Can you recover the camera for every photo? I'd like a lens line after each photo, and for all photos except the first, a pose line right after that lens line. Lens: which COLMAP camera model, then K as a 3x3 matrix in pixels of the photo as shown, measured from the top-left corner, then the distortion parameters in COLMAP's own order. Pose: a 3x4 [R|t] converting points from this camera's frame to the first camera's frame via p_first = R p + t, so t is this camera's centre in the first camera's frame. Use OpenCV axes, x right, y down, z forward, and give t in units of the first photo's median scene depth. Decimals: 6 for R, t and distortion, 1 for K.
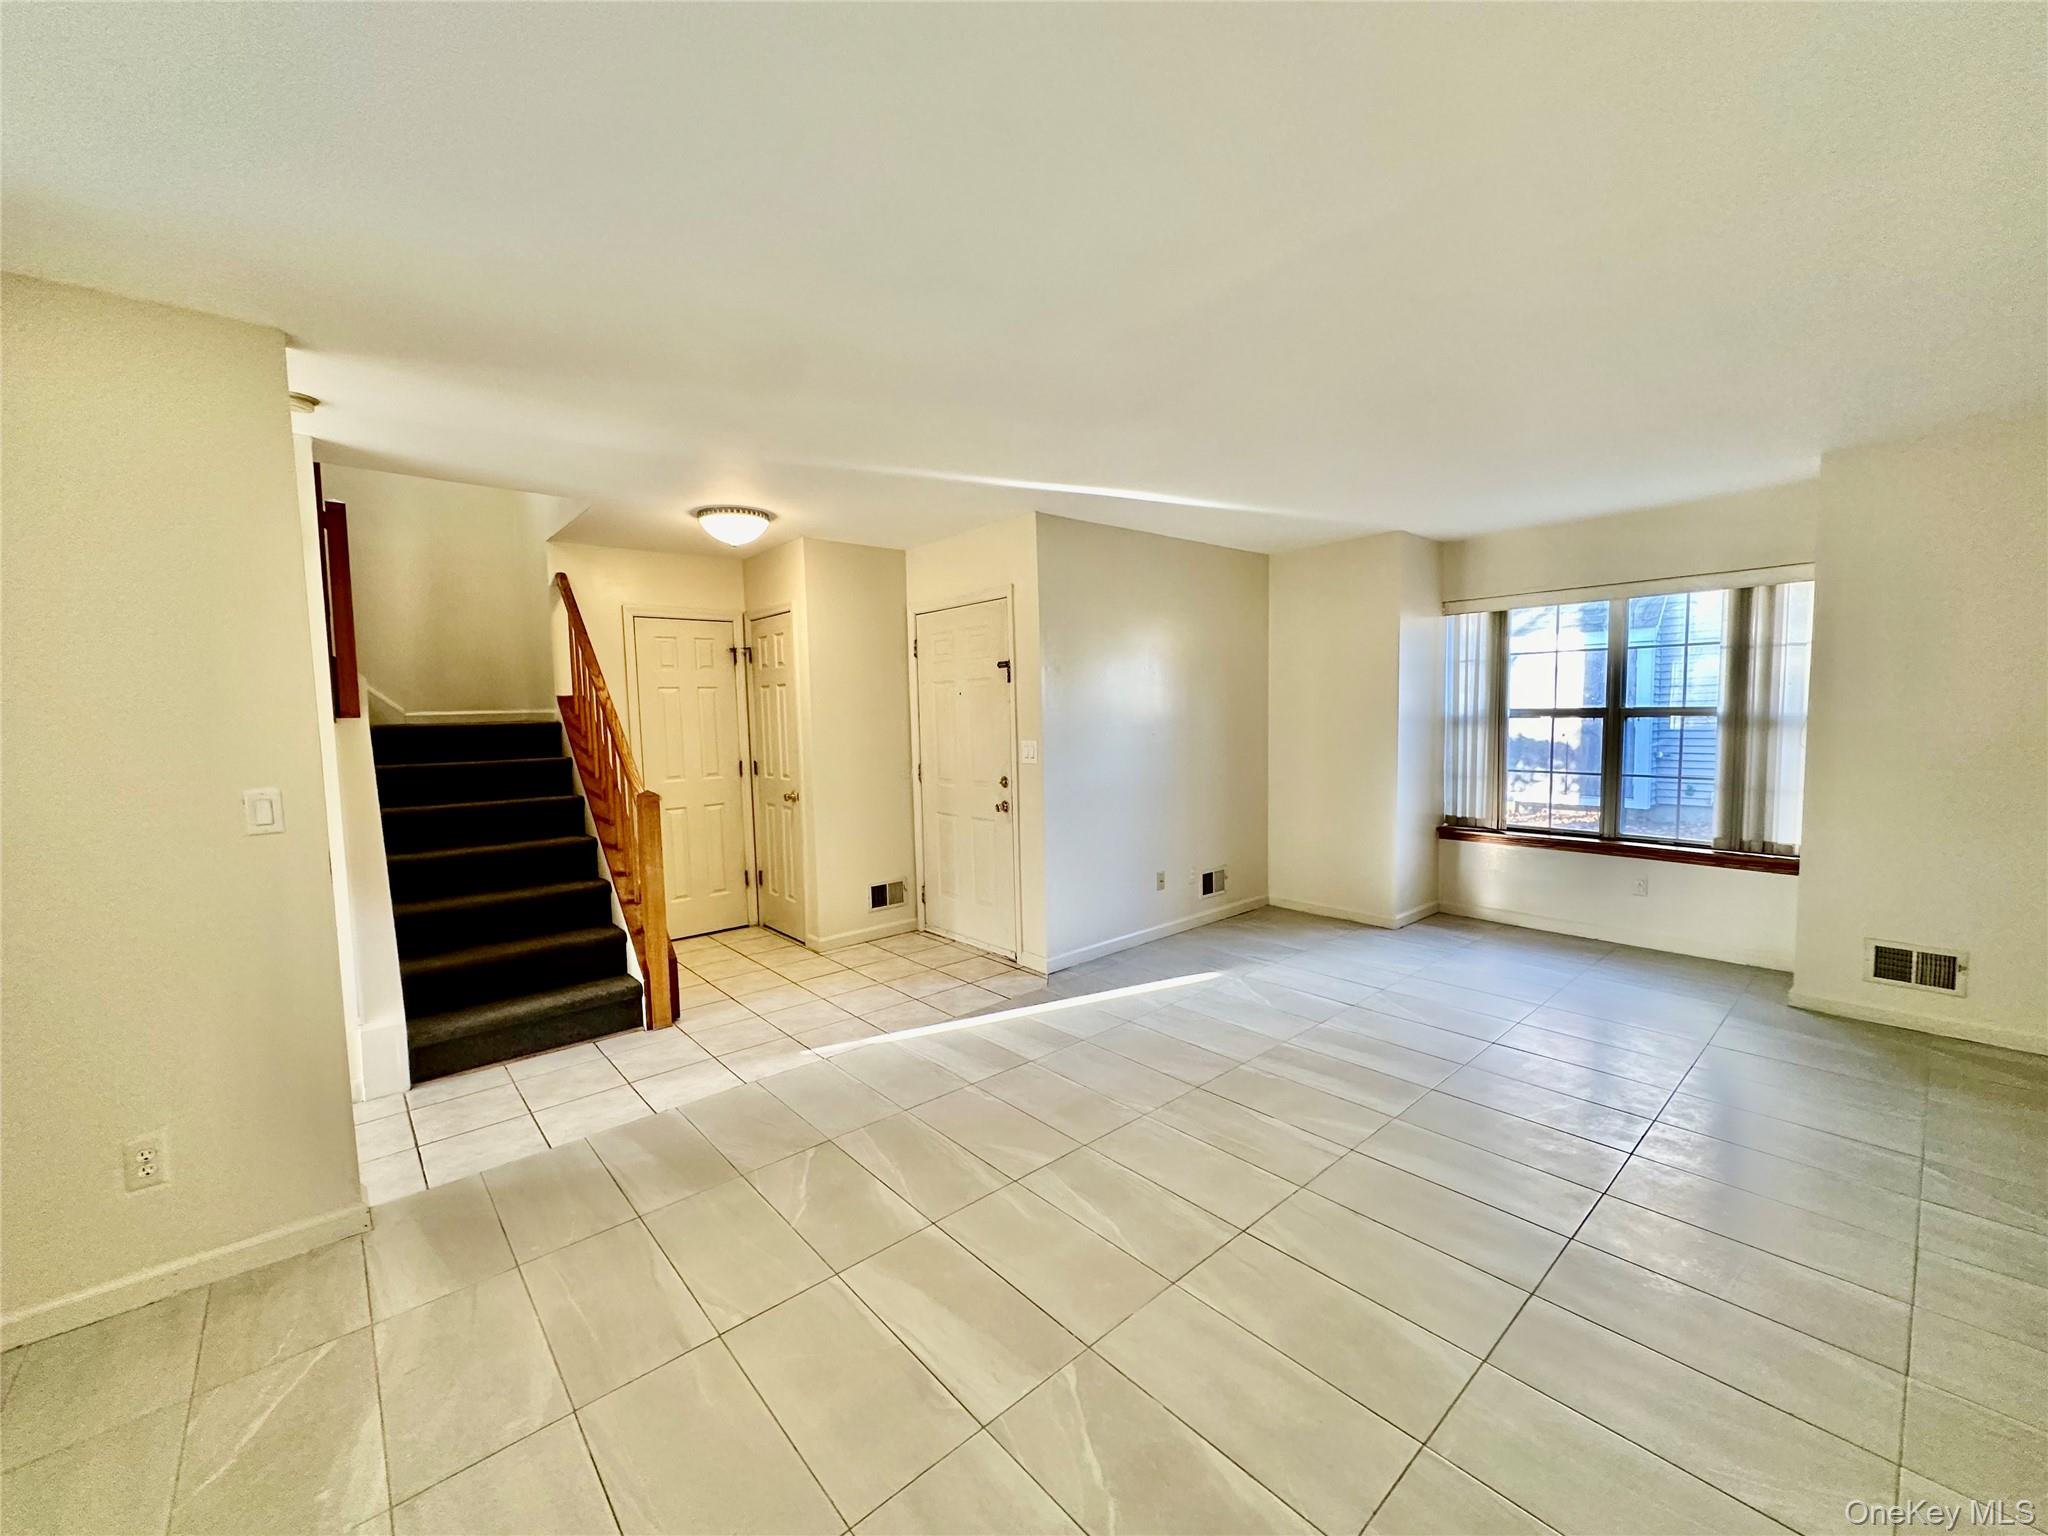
lens RADIAL K [[814.4, 0, 1024.0], [0, 814.4, 768.0], [0, 0, 1]] dist [-0.000105, 0.000174]
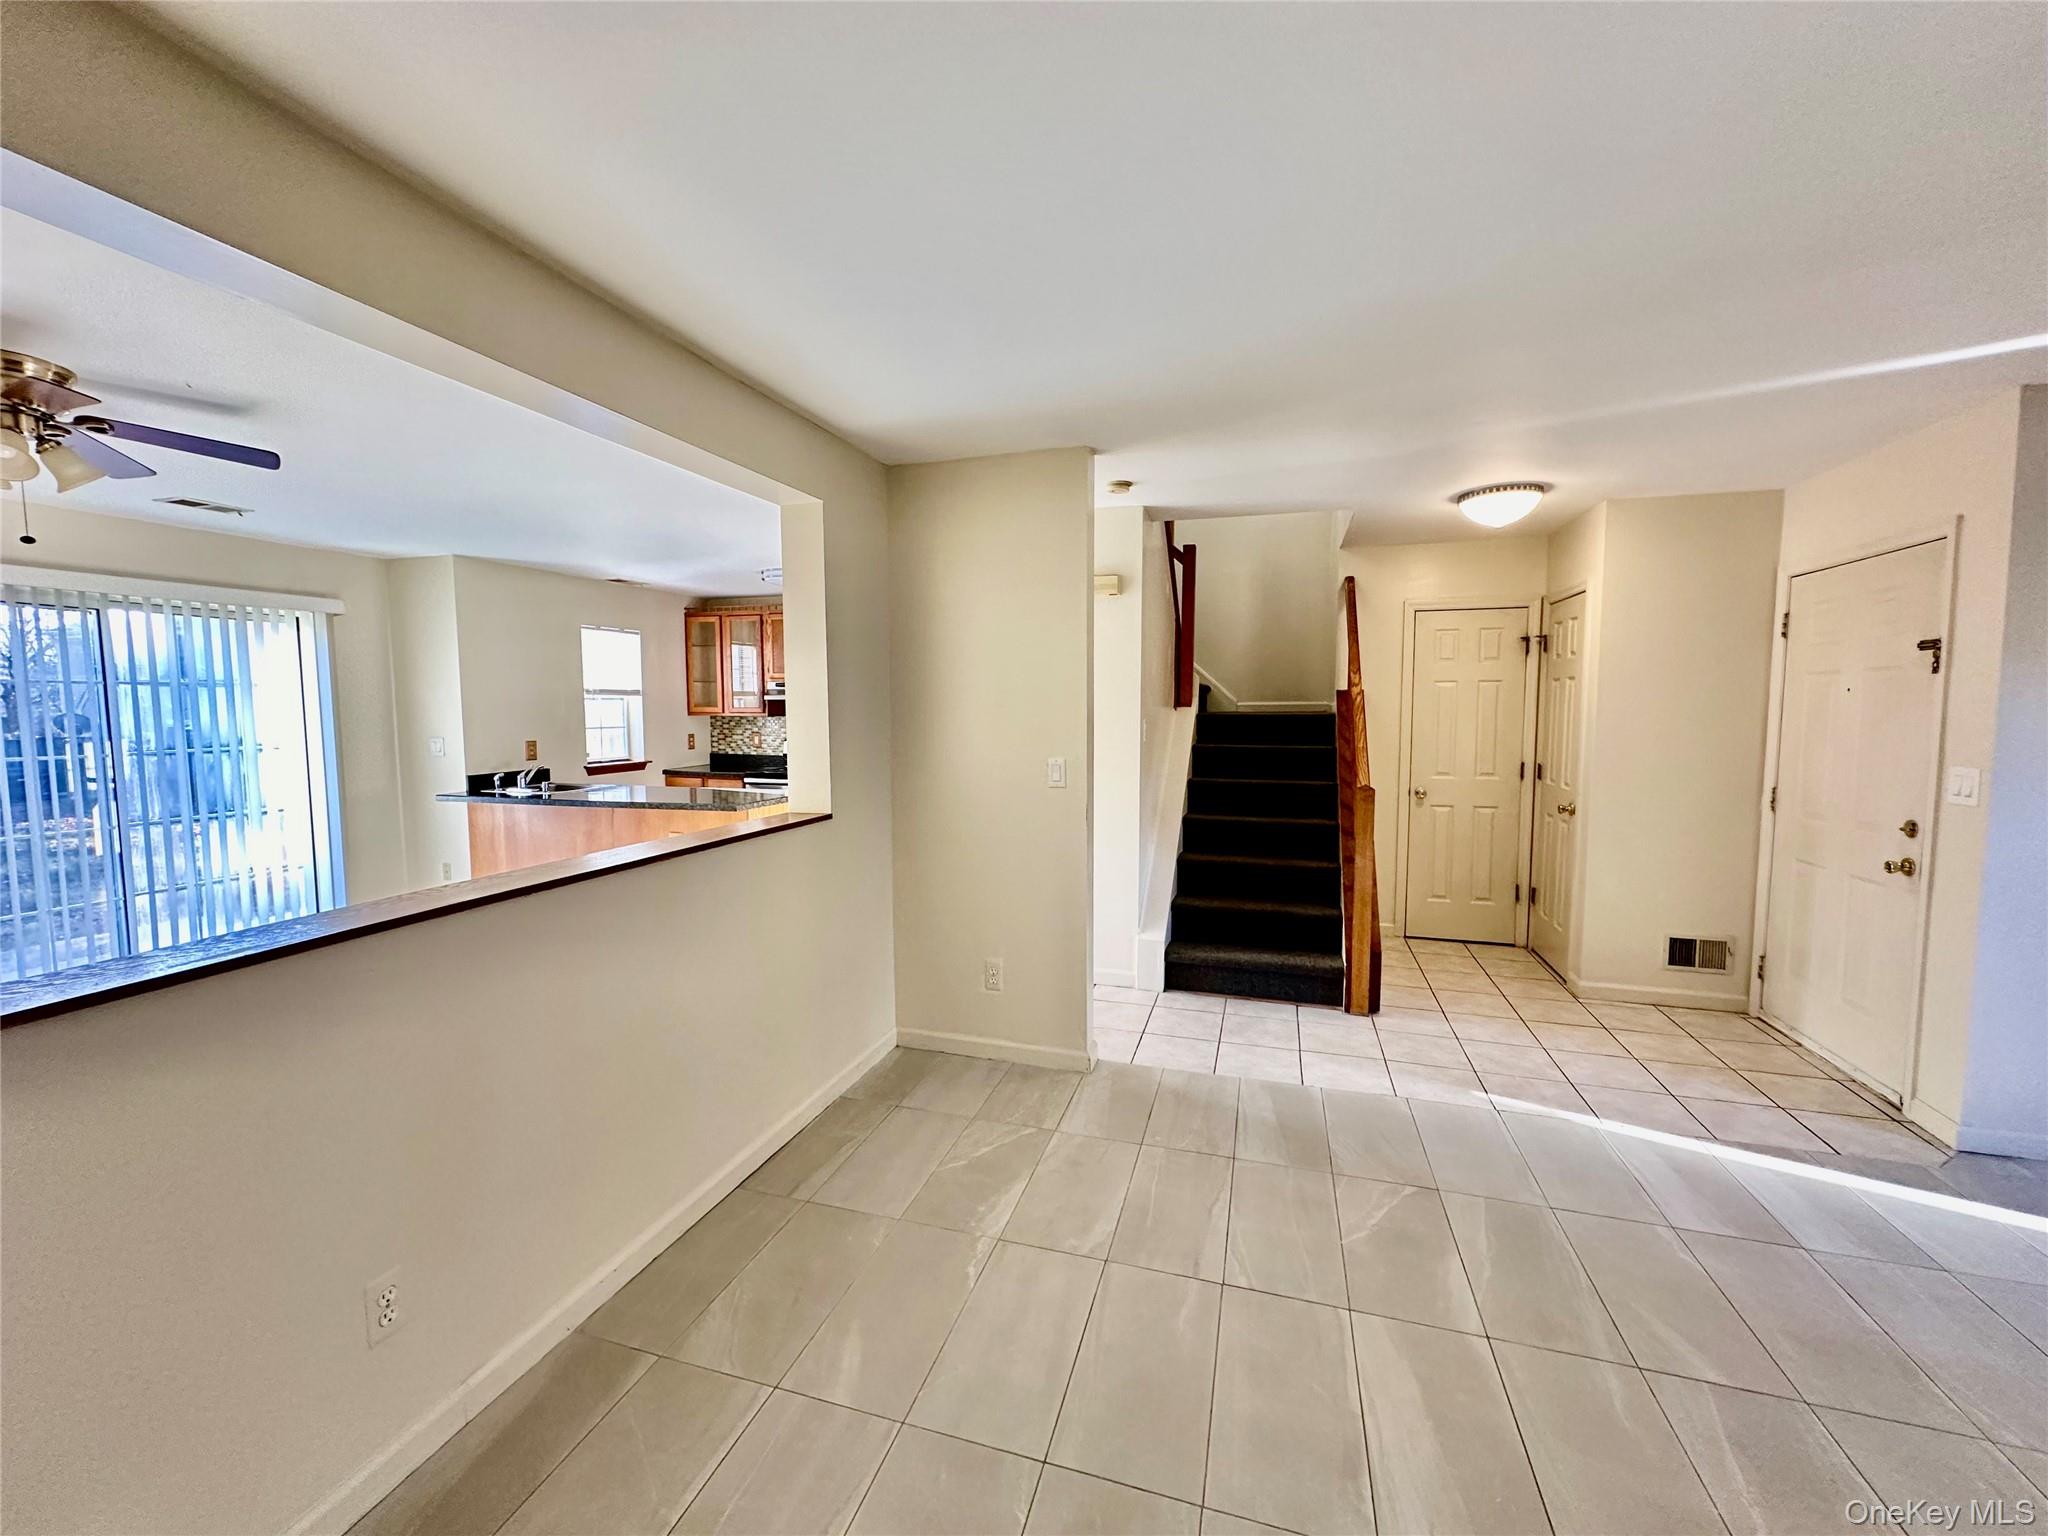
lens RADIAL K [[814.4, 0, 1024.0], [0, 814.4, 768.0], [0, 0, 1]] dist [-0.000105, 0.000174]
pose [[0.524963, 0.086125, -0.846756, 0.165755], [-0.071055, 0.995829, 0.057235, -0.019701], [0.848154, 0.030120, 0.528893, 0.077684]]
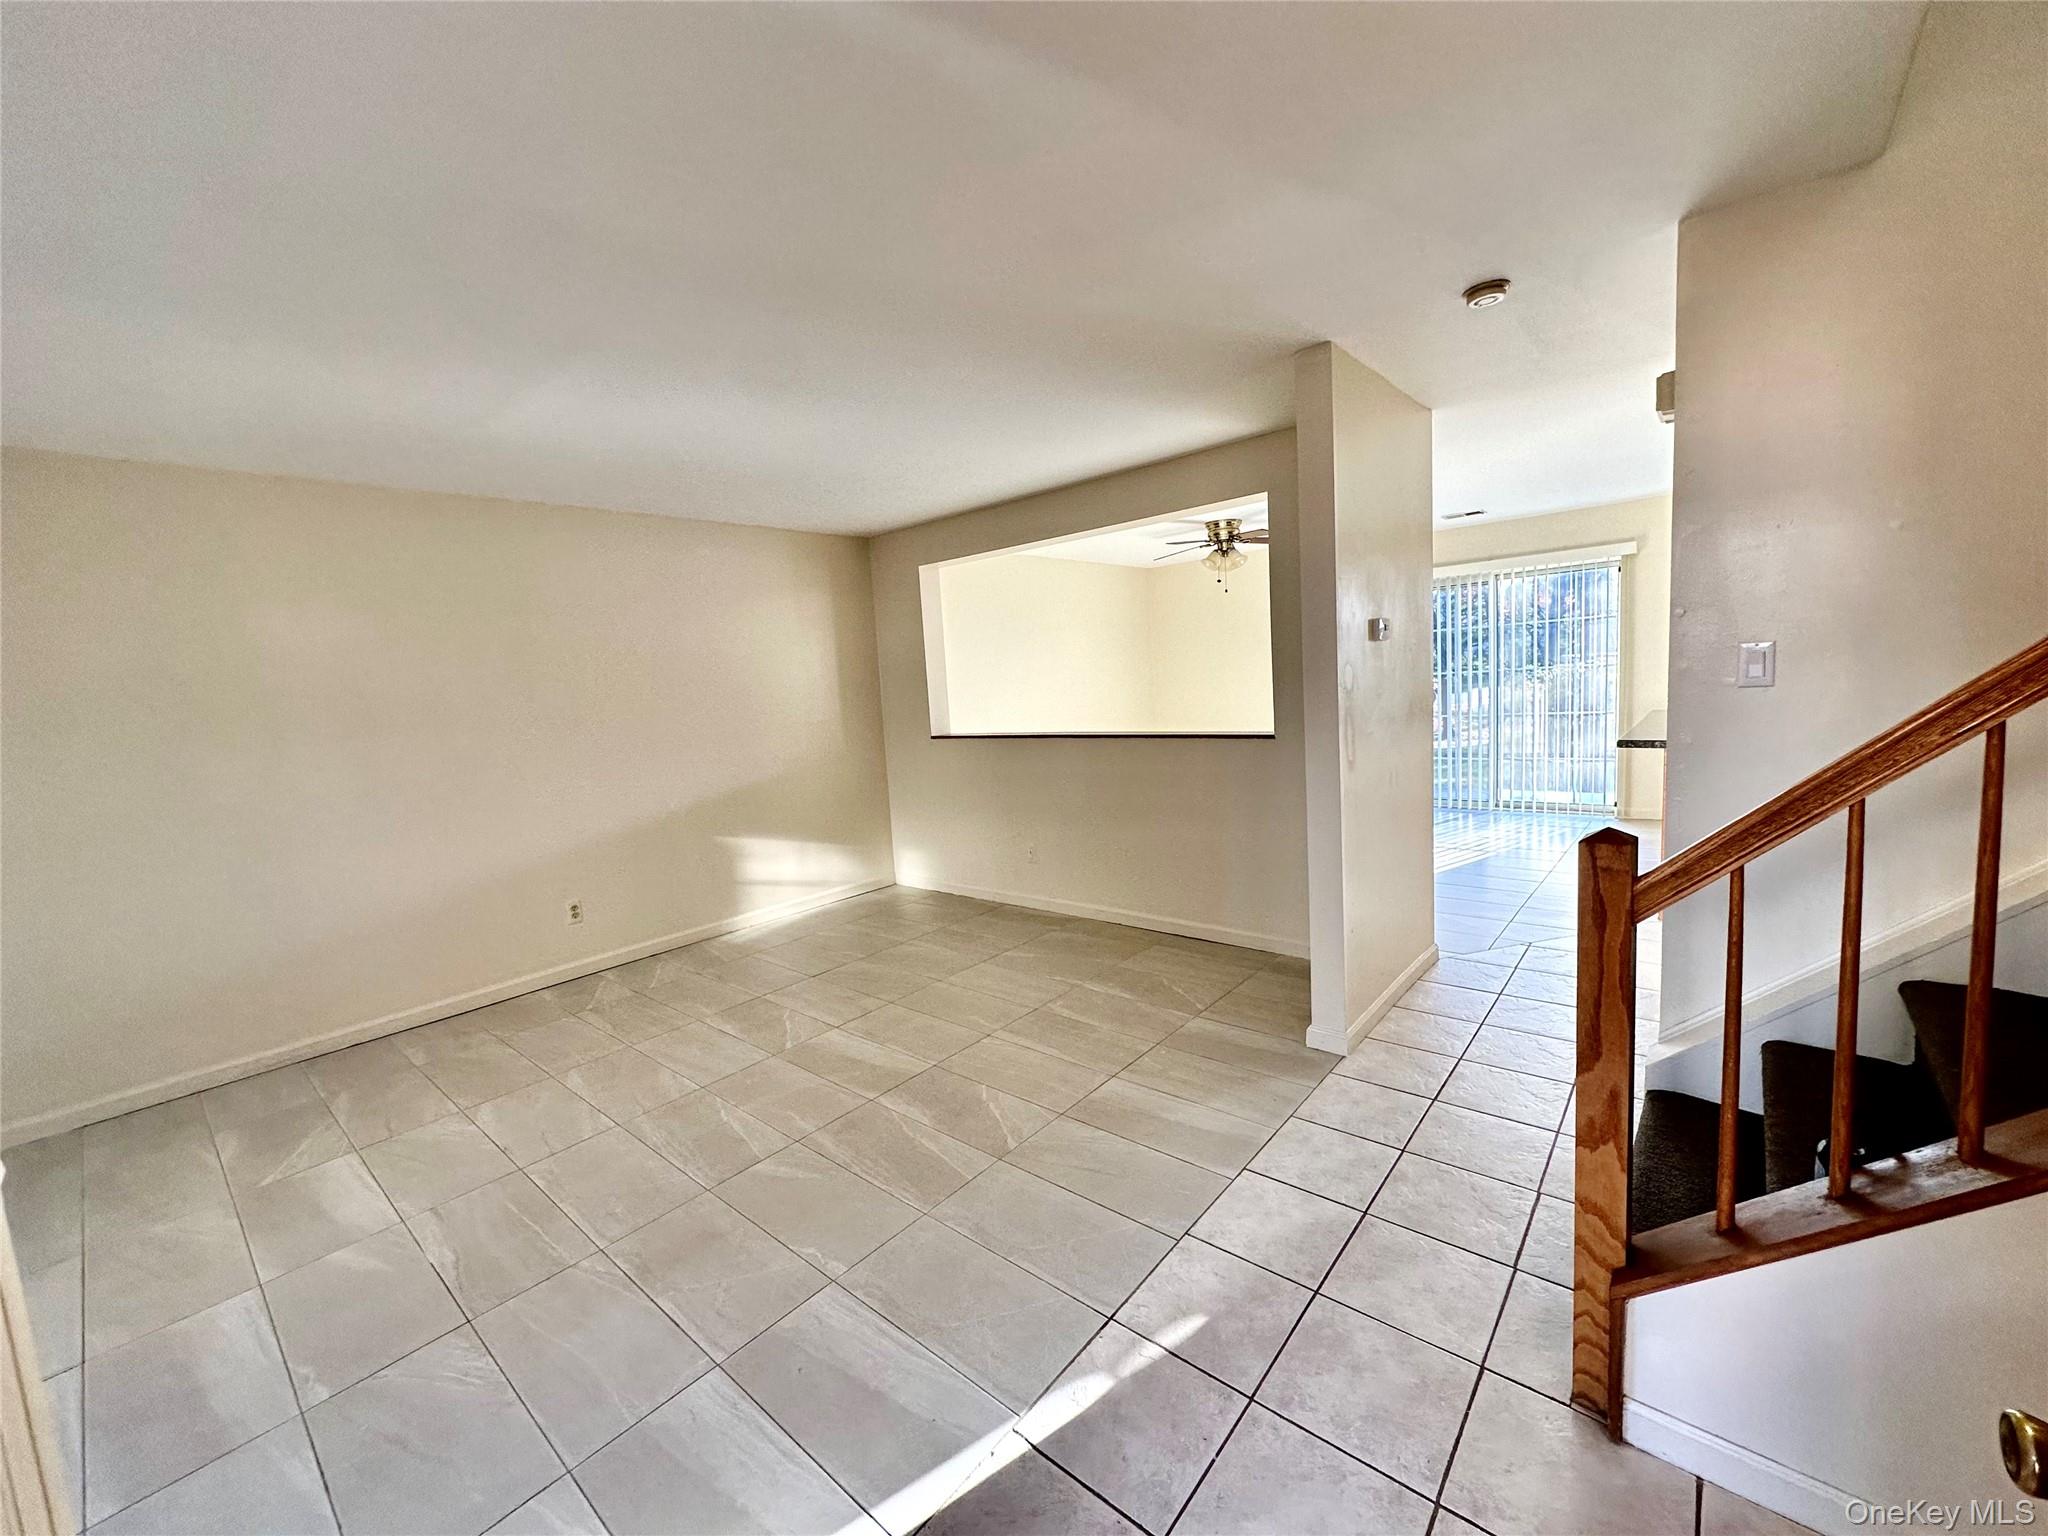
lens RADIAL K [[814.4, 0, 1024.0], [0, 814.4, 768.0], [0, 0, 1]] dist [-0.000105, 0.000174]
pose [[-0.986551, 0.101004, -0.128510, -0.129183], [0.076181, 0.979743, 0.185205, -0.083267], [0.144613, 0.172924, -0.974261, 1.203689]]
